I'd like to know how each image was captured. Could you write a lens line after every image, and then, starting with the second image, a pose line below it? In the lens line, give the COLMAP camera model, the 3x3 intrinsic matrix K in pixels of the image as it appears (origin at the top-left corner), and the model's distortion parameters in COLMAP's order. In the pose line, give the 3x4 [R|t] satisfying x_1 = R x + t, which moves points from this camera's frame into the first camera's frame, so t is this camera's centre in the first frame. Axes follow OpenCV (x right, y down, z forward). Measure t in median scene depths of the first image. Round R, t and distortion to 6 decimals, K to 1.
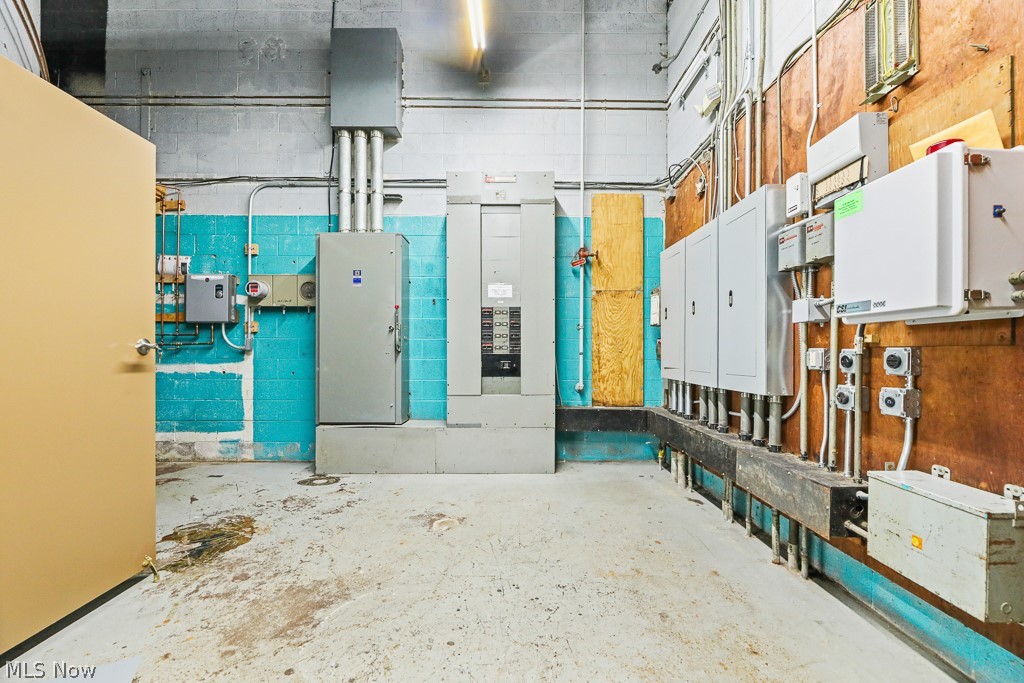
lens RADIAL K [[426.9, 0, 515.4], [0, 426.9, 347.3], [0, 0, 1]] dist [0.002437, -0.000502]
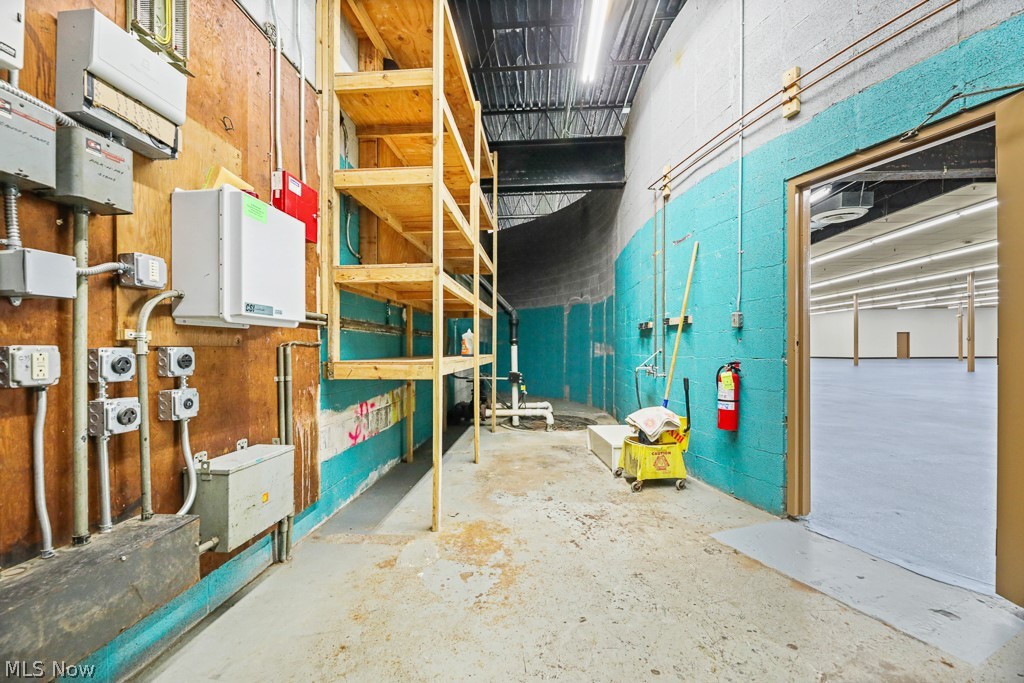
lens RADIAL K [[426.9, 0, 515.4], [0, 426.9, 347.3], [0, 0, 1]] dist [0.002437, -0.000502]
pose [[-0.997859, 0.005075, 0.065210, 0.081886], [0.003791, 0.999797, -0.019798, 0.024271], [-0.065297, -0.019509, -0.997675, 1.936402]]
